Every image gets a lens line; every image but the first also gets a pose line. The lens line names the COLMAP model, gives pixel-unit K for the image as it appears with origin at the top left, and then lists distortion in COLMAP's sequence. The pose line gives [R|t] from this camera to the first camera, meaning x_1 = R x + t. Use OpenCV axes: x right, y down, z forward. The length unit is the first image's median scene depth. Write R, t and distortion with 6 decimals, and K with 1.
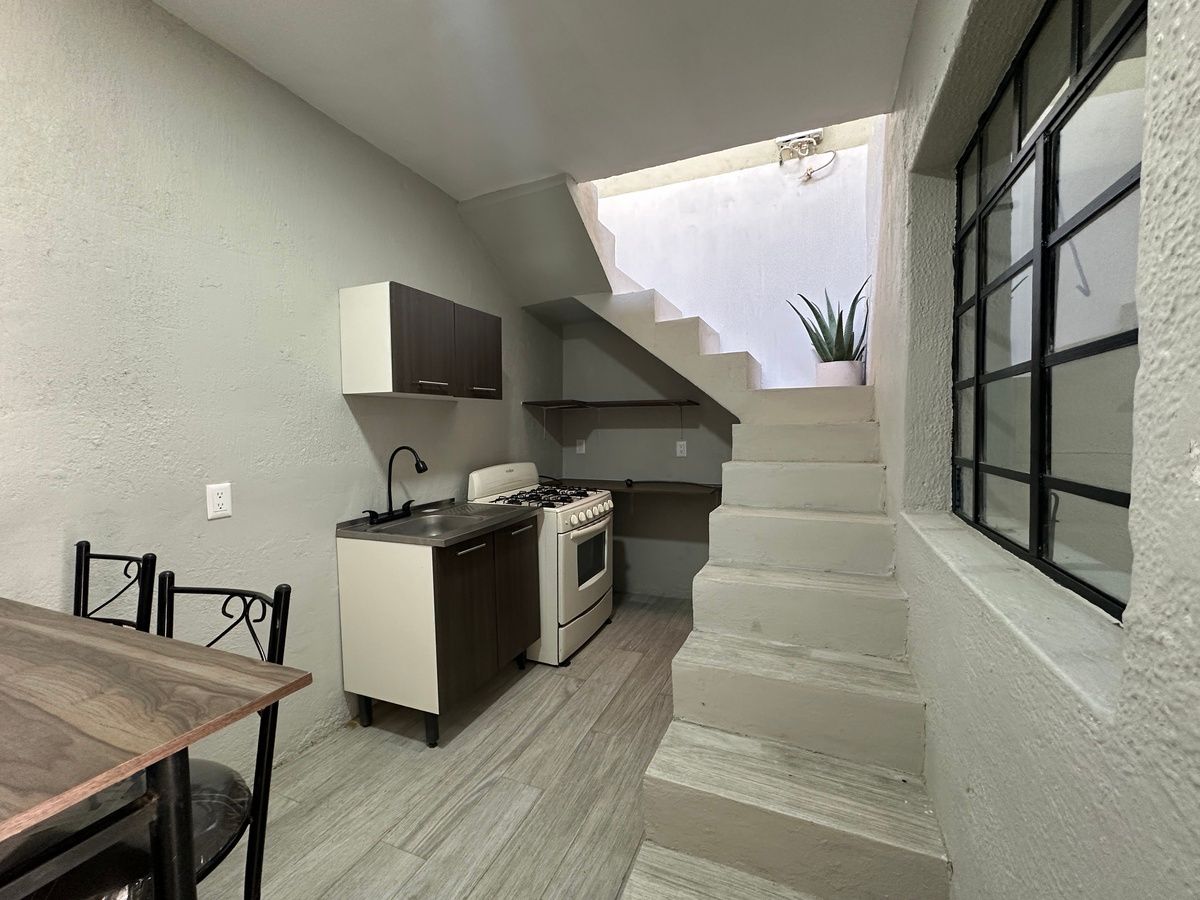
lens RADIAL K [[500.7, 0, 597.7], [0, 500.7, 450.7], [0, 0, 1]] dist [0.000175, 0.000135]
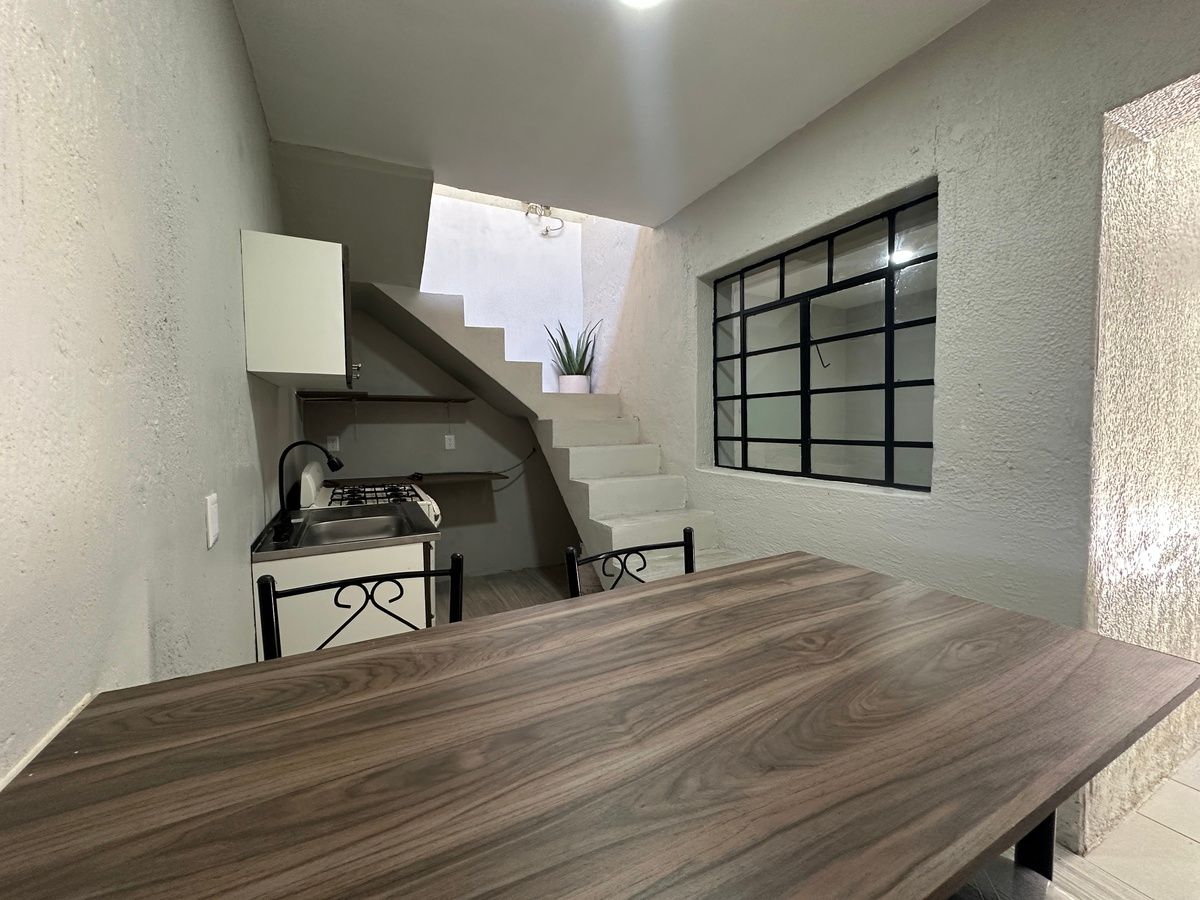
lens RADIAL K [[479.1, 0, 600.6], [0, 479.1, 450.1], [0, 0, 1]] dist [-0.002647, 0.001122]
pose [[0.636546, -0.038797, 0.770263, -0.580451], [0.037753, 0.999104, 0.019124, 0.008028], [-0.770315, 0.016907, 0.637440, 0.115827]]
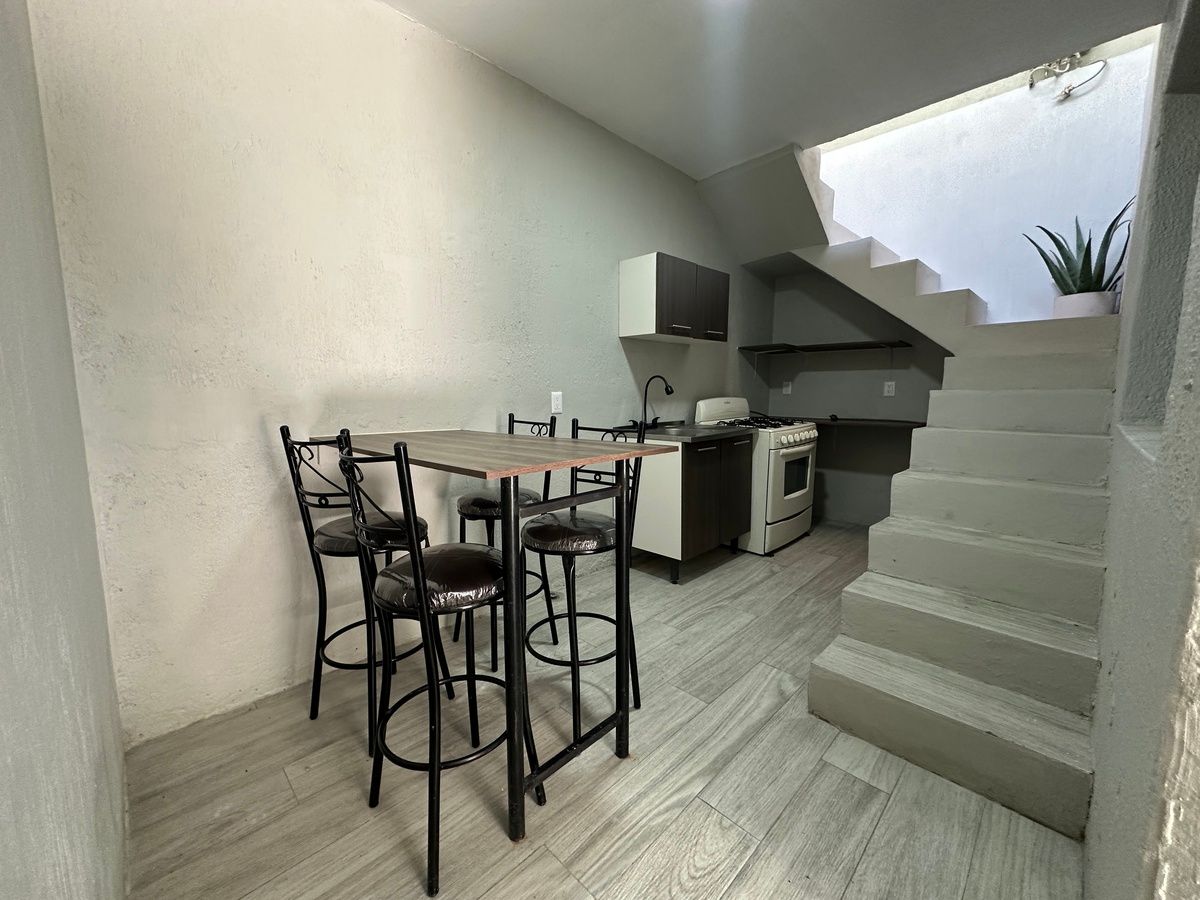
lens RADIAL K [[479.1, 0, 599.5], [0, 479.1, 449.7], [0, 0, 1]] dist [-0.002647, 0.001122]
pose [[0.929262, 0.052977, -0.365602, -0.036725], [-0.023652, 0.996165, 0.084231, 0.074454], [0.368662, -0.069626, 0.926952, -0.244803]]
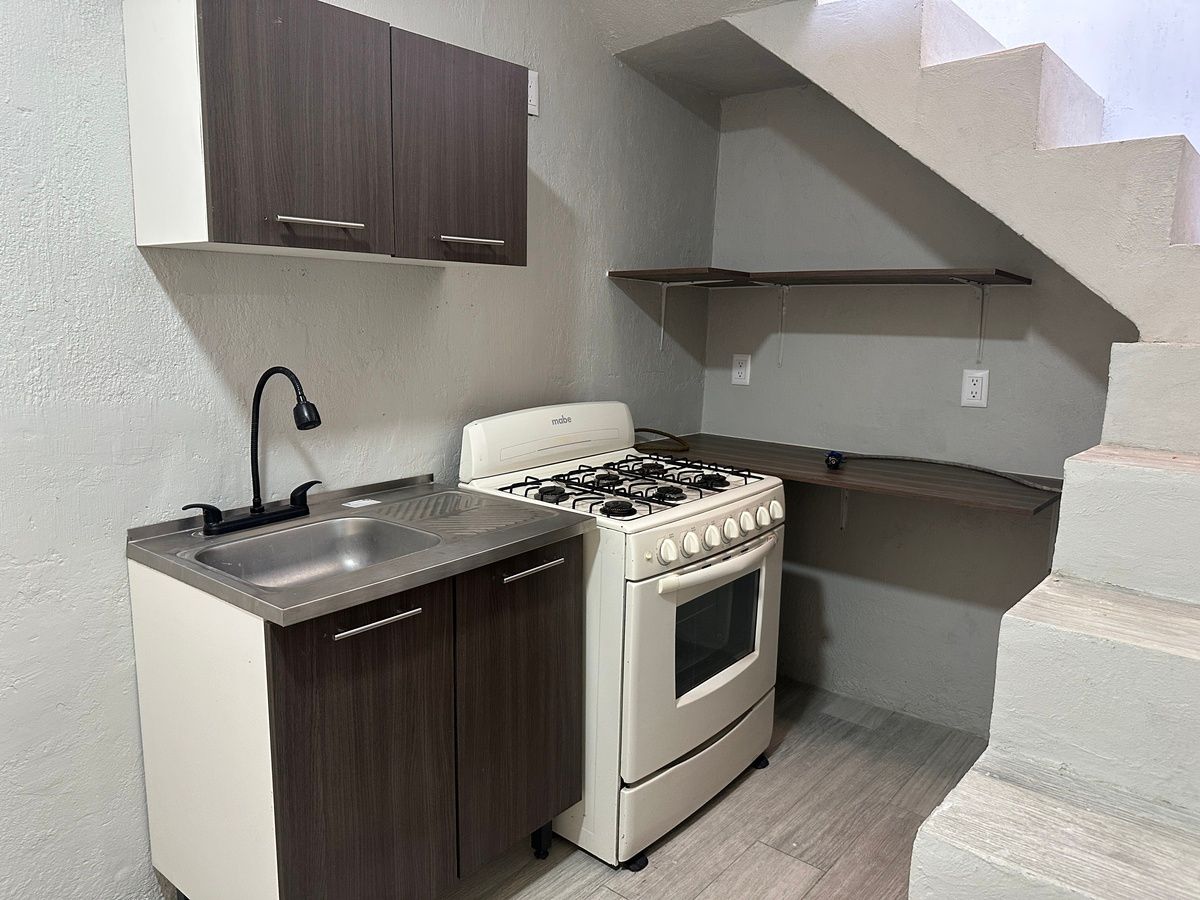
lens RADIAL K [[841.5, 0, 595.4], [0, 841.5, 440.0], [0, 0, 1]] dist [0.047916, -0.055776]
pose [[0.957077, 0.071219, -0.280948, 0.088511], [-0.041973, 0.993179, 0.108781, -0.032745], [0.286779, -0.092319, 0.953538, 0.302358]]
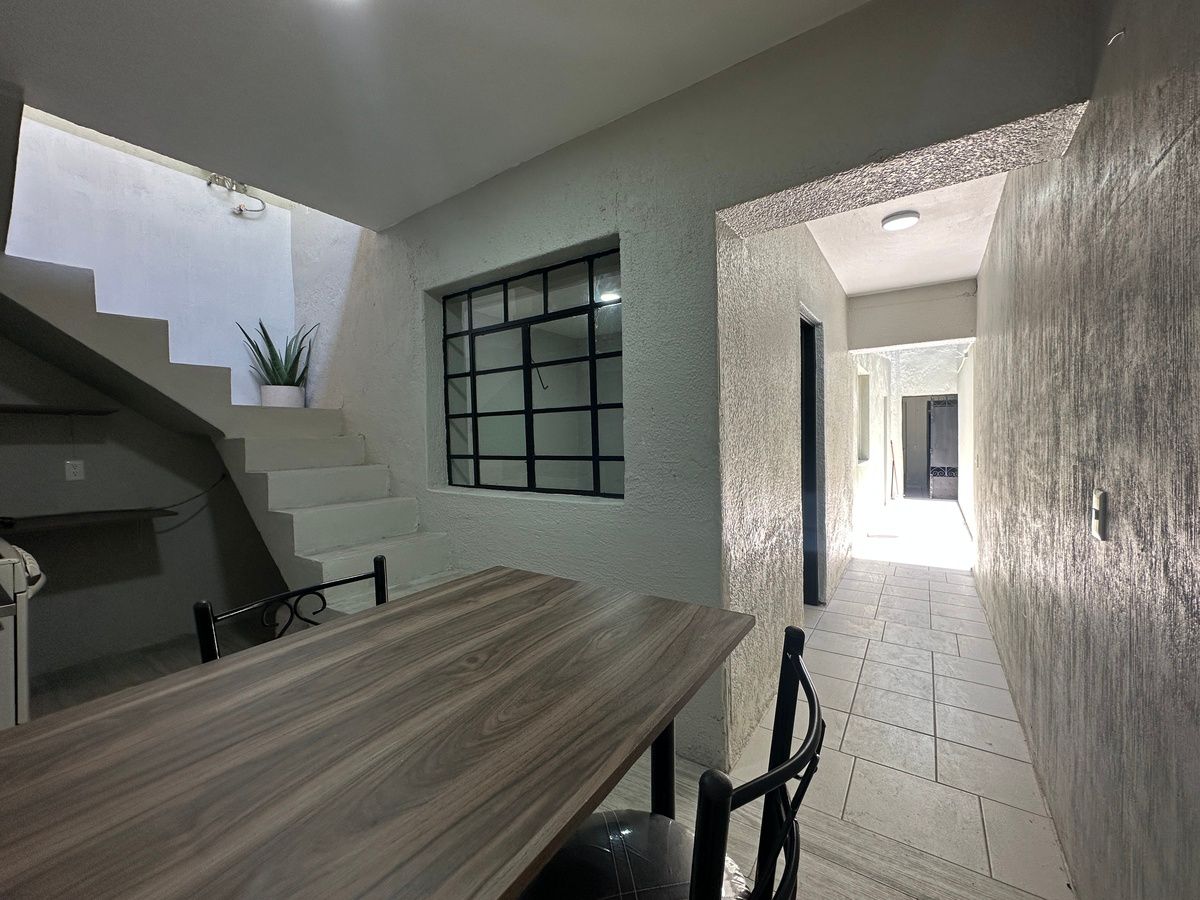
lens RADIAL K [[479.1, 0, 598.8], [0, 479.1, 449.5], [0, 0, 1]] dist [-0.002647, 0.001122]
pose [[0.193331, -0.015710, 0.981008, -0.551183], [0.057024, 0.998362, 0.004750, 0.010046], [-0.979475, 0.055022, 0.193910, 0.073929]]
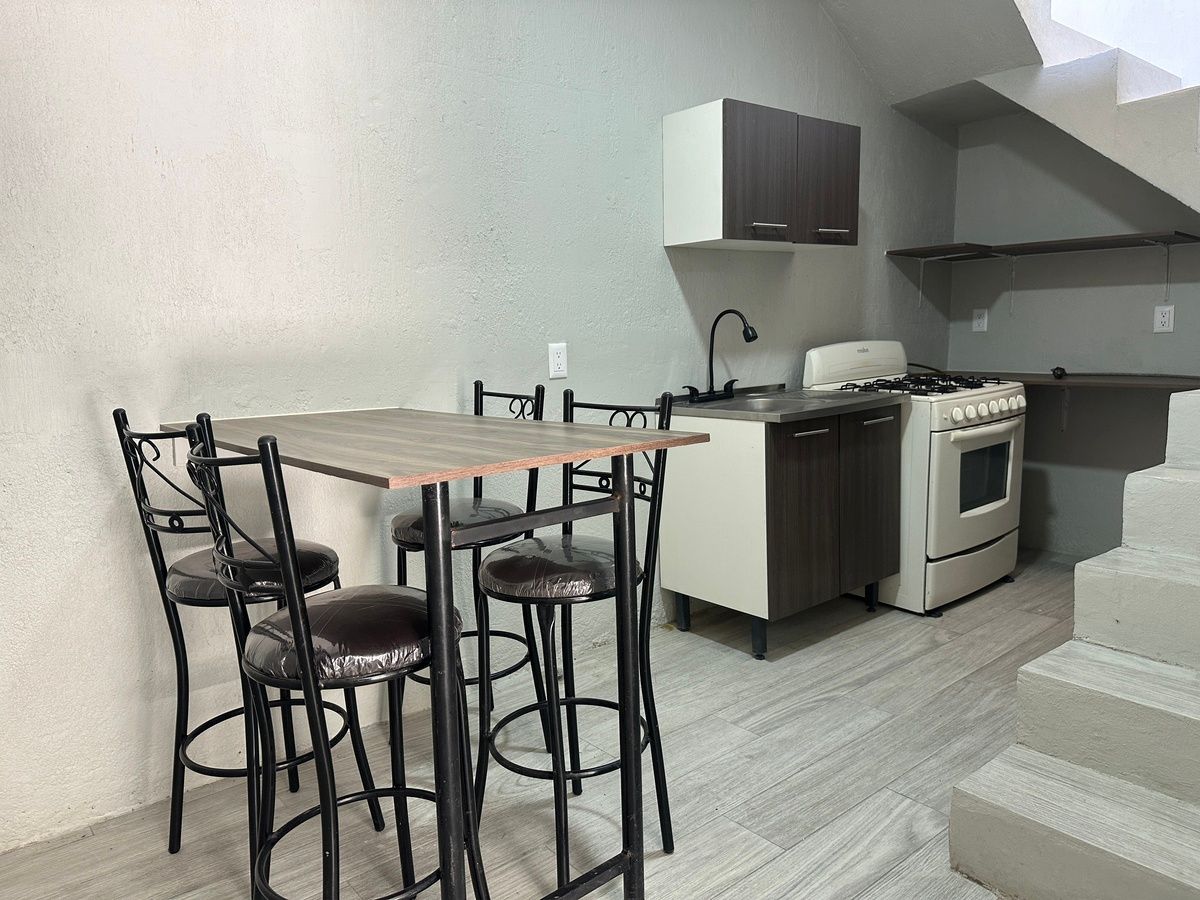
lens RADIAL K [[841.5, 0, 605.1], [0, 841.5, 450.9], [0, 0, 1]] dist [0.047916, -0.055776]
pose [[0.893574, 0.050916, -0.446019, 0.044533], [-0.003226, 0.994250, 0.107037, 0.063218], [0.448904, -0.094206, 0.888600, -0.277153]]
